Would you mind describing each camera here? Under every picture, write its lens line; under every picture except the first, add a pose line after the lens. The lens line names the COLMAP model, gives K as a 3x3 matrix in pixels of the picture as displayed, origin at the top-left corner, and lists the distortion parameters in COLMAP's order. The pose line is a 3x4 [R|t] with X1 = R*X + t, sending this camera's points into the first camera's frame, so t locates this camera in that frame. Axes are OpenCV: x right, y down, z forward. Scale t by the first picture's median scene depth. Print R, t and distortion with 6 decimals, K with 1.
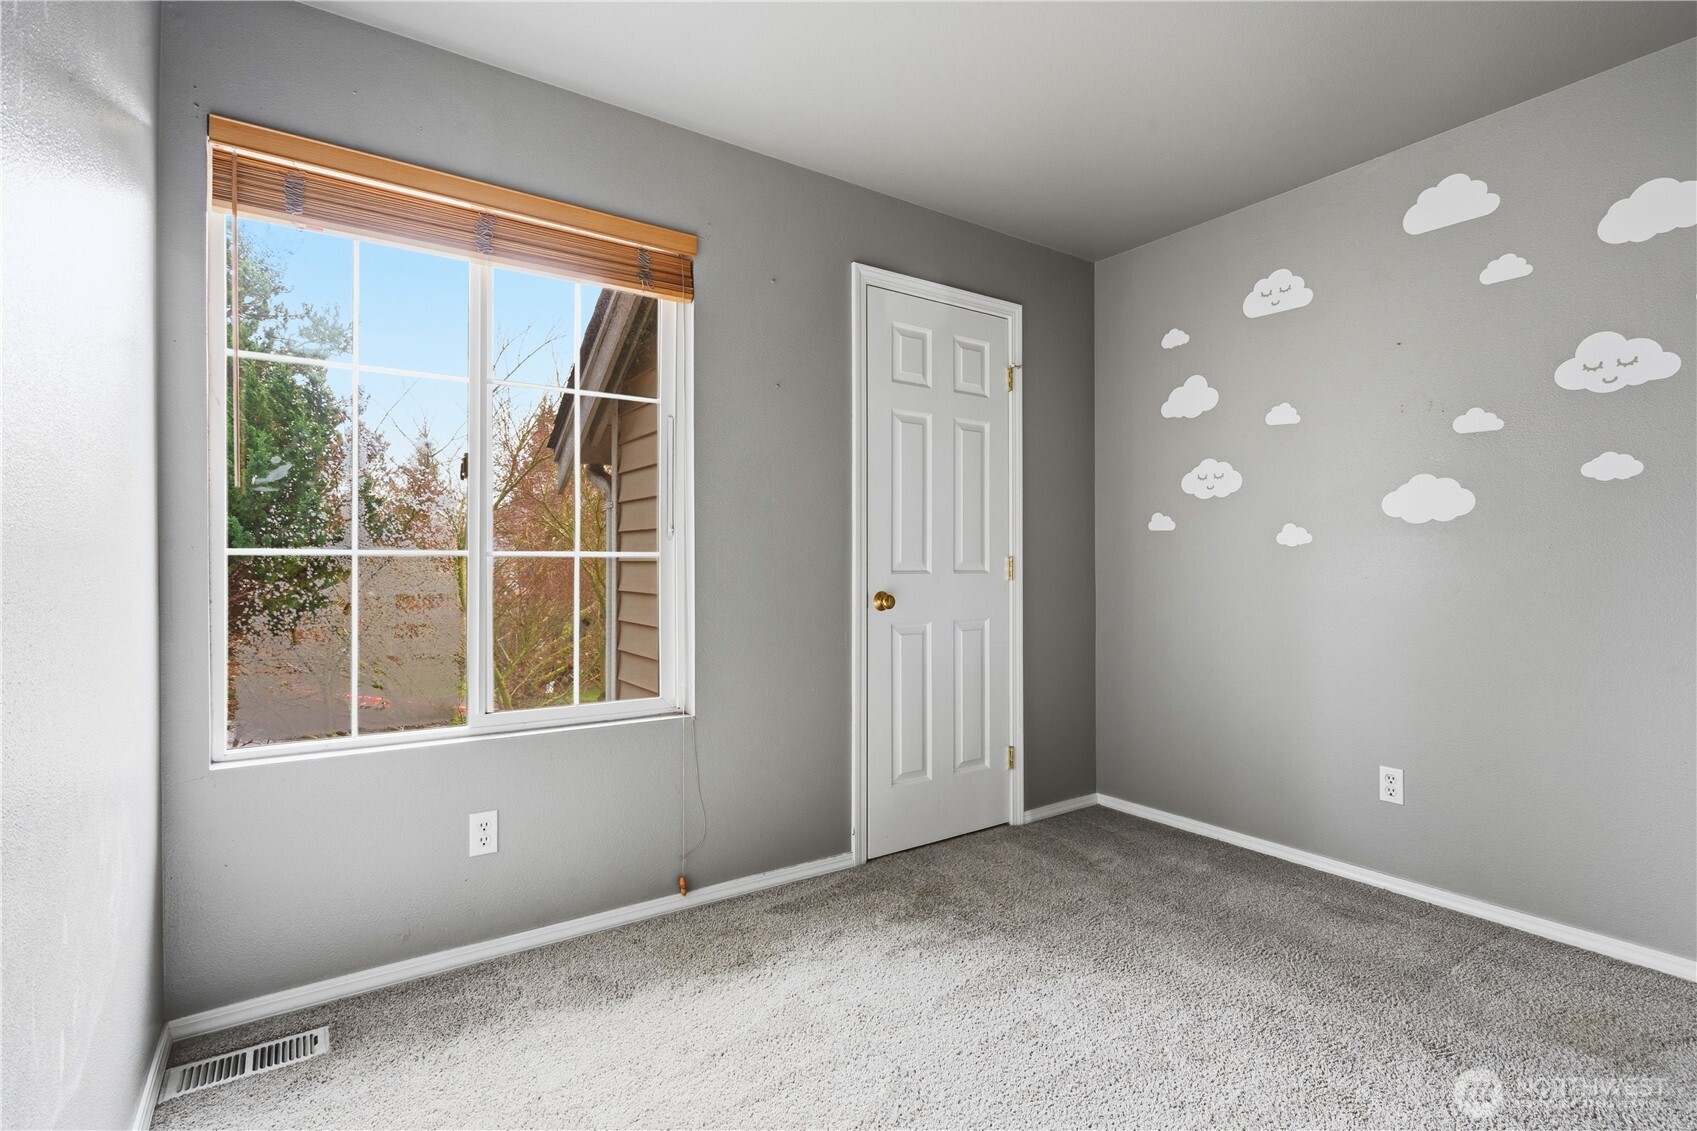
lens RADIAL K [[796.1, 0, 853.7], [0, 796.1, 560.0], [0, 0, 1]] dist [-0.000526, -0.000088]
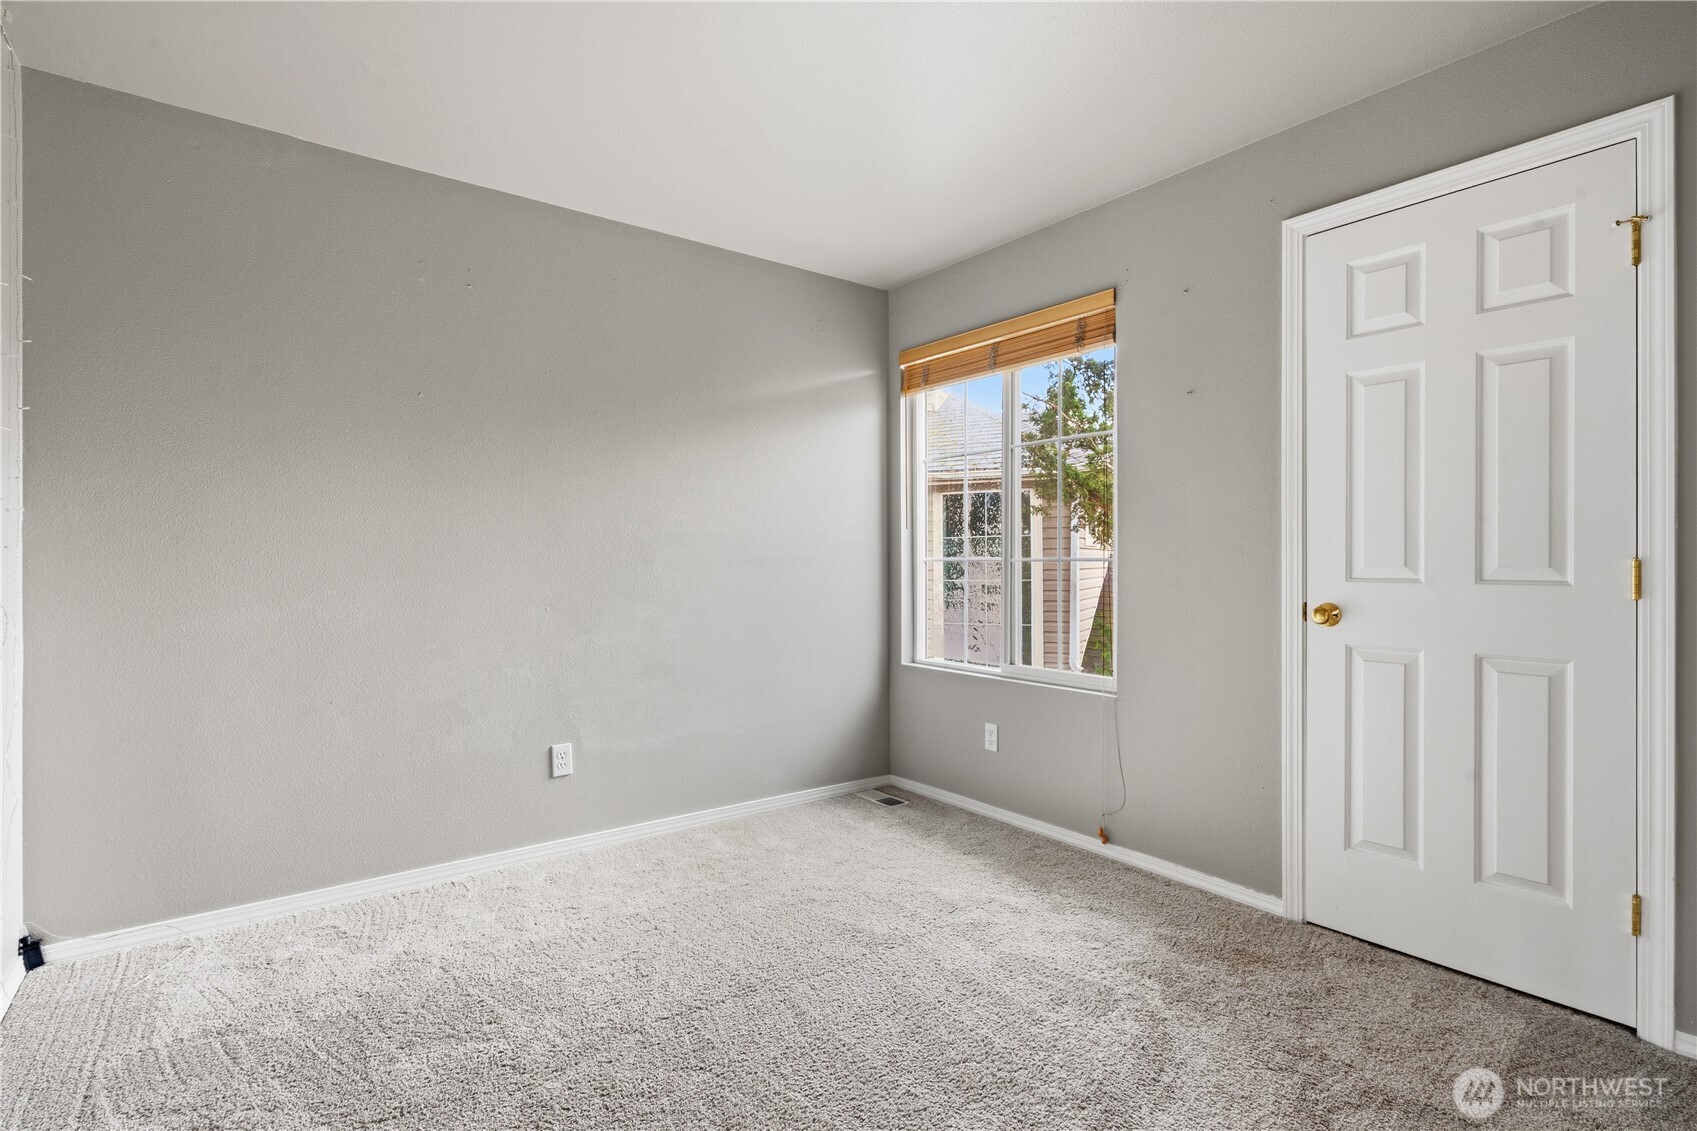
lens RADIAL K [[796.1, 0, 853.7], [0, 796.1, 560.0], [0, 0, 1]] dist [-0.000526, -0.000088]
pose [[0.071683, -0.004969, -0.997415, 0.934400], [-0.002106, 0.999985, -0.005134, 0.000981], [0.997425, 0.002468, 0.071671, 0.526737]]
